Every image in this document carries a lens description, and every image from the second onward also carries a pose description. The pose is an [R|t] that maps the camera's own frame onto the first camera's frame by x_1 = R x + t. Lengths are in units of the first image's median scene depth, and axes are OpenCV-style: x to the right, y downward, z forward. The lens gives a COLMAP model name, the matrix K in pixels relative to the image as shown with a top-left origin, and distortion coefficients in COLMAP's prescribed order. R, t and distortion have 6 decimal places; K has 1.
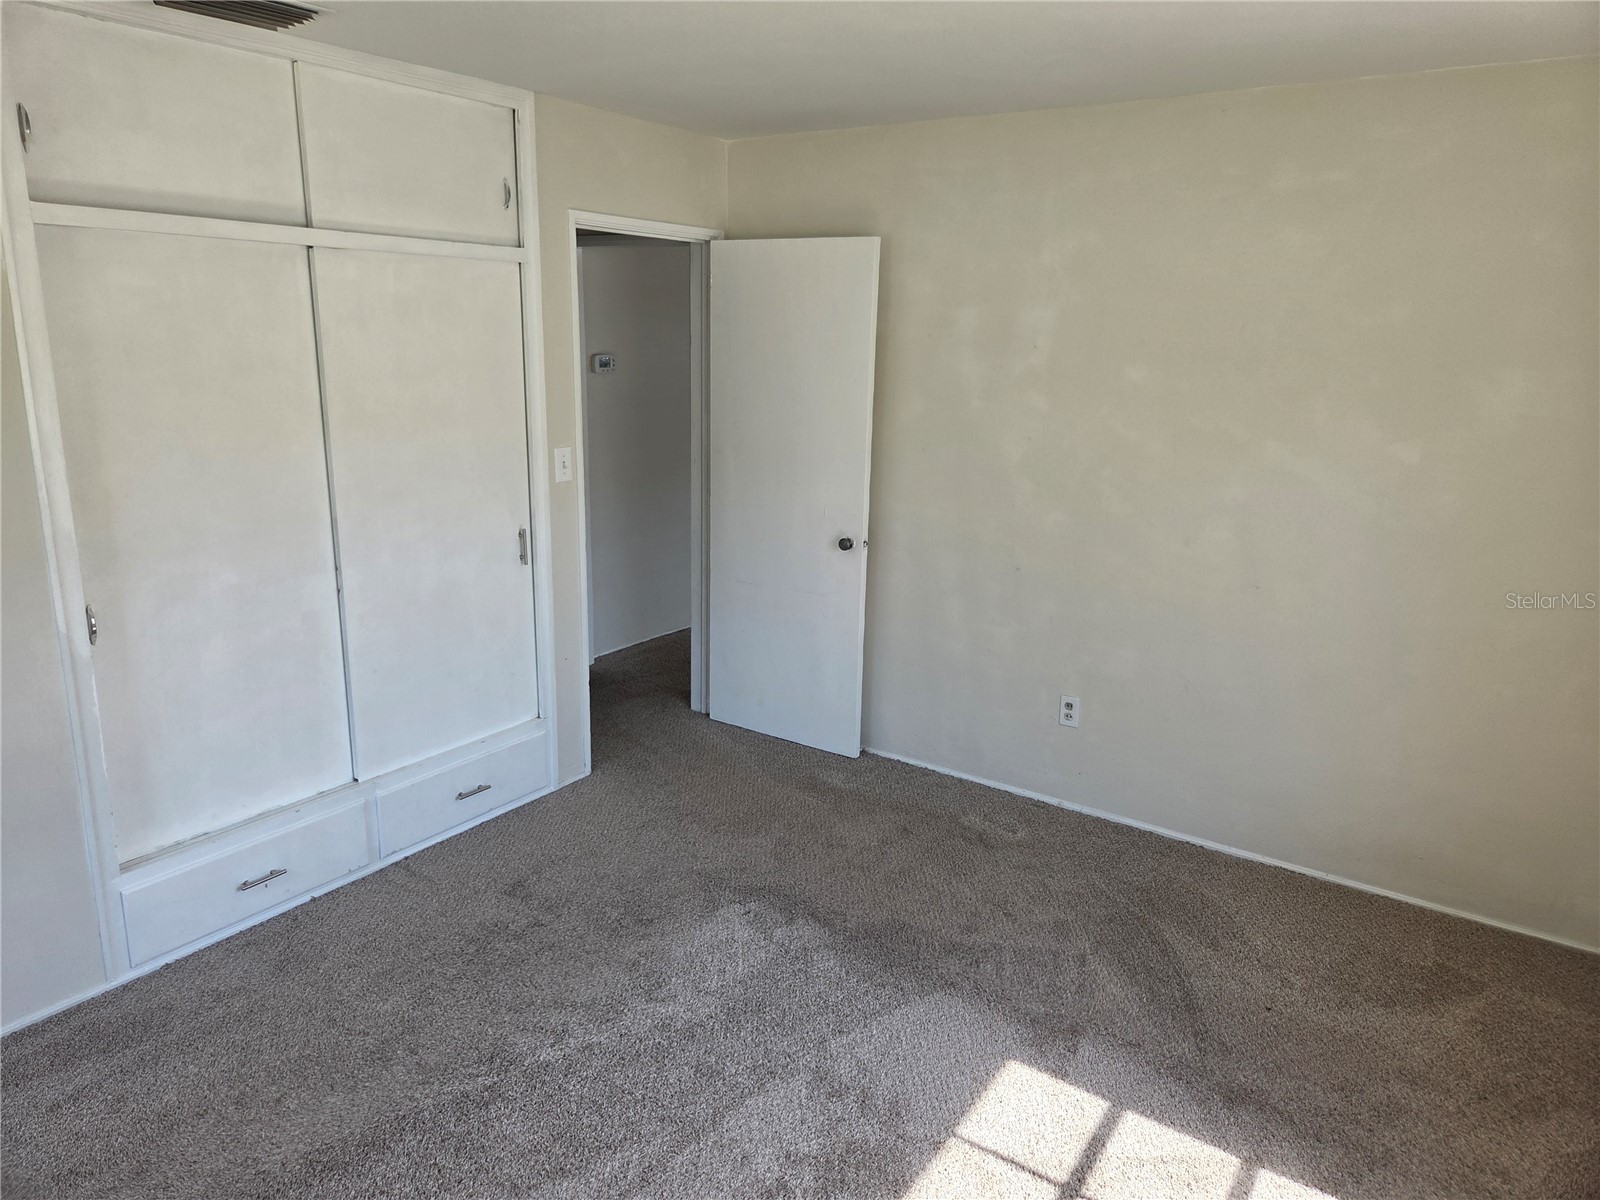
lens RADIAL K [[1066.1, 0, 808.7], [0, 1066.1, 599.1], [0, 0, 1]] dist [0.056956, -0.045647]
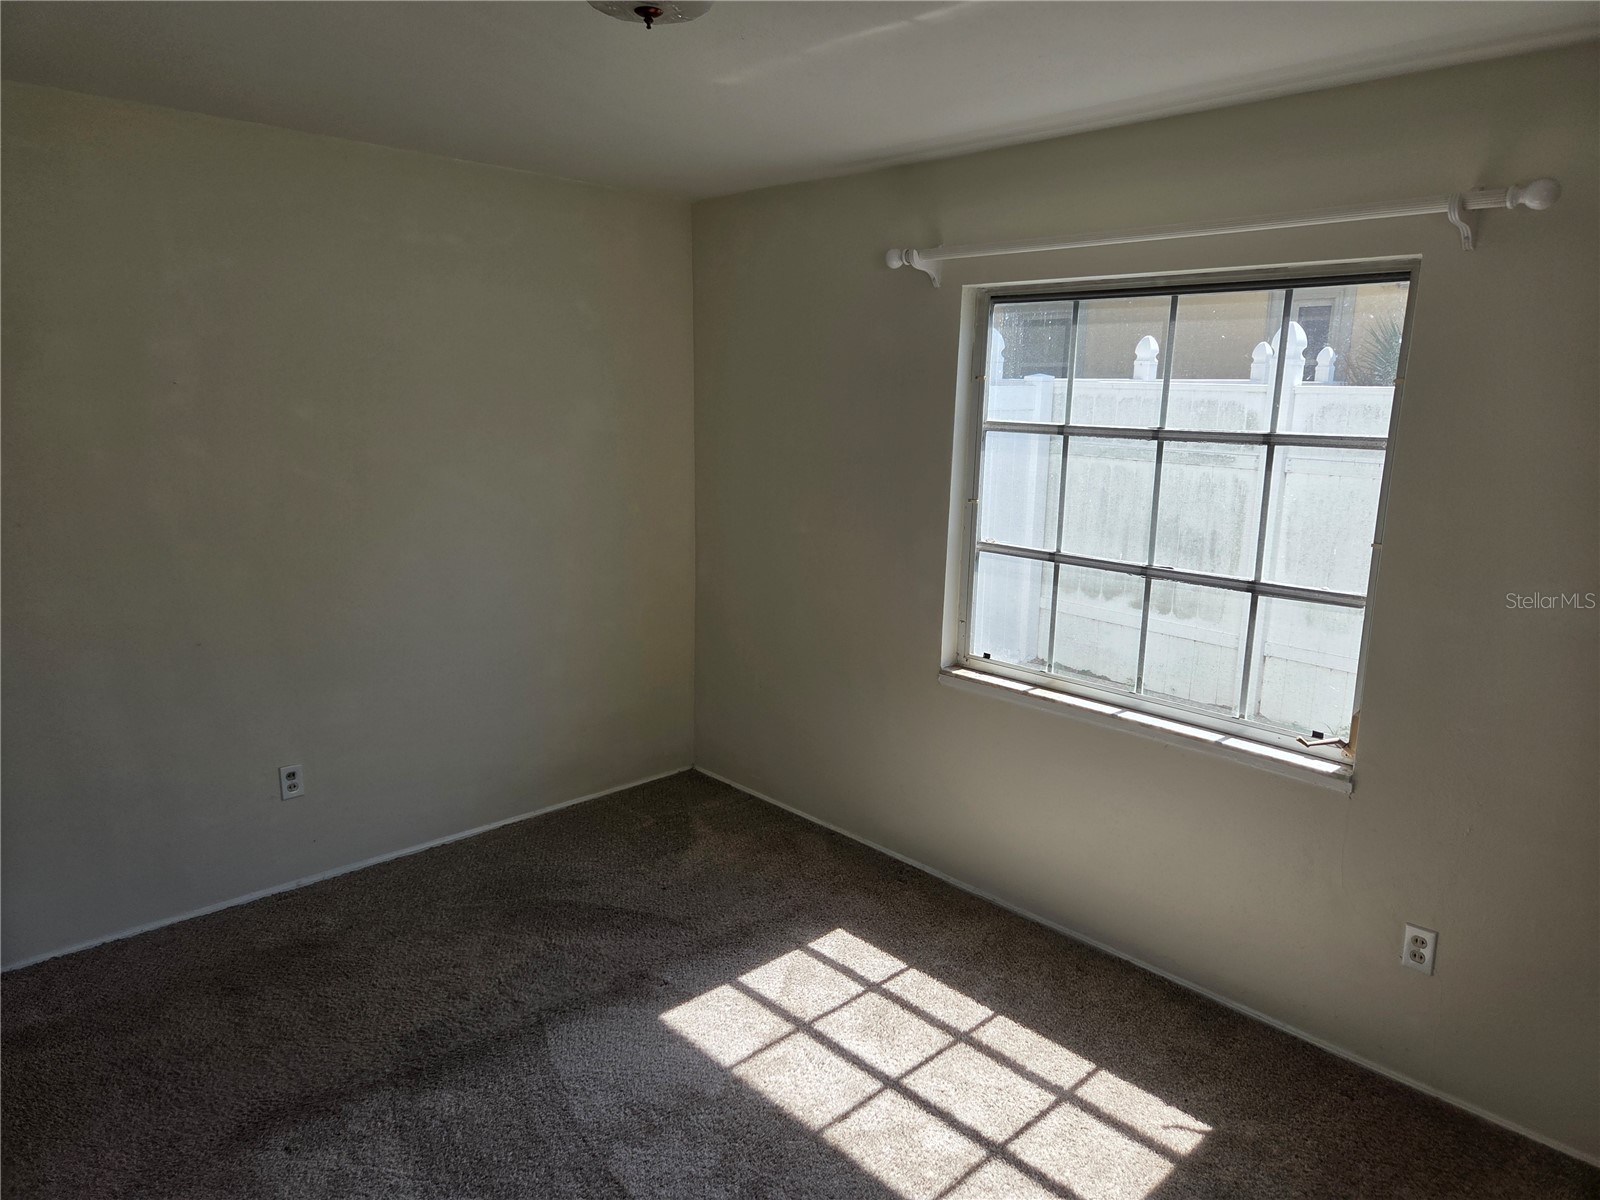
lens RADIAL K [[1066.1, 0, 808.7], [0, 1066.1, 594.0], [0, 0, 1]] dist [0.056956, -0.045647]
pose [[0.199205, -0.205393, 0.958191, -0.652775], [0.226497, 0.960963, 0.158900, -0.119033], [-0.953424, 0.185374, 0.237950, 0.426562]]
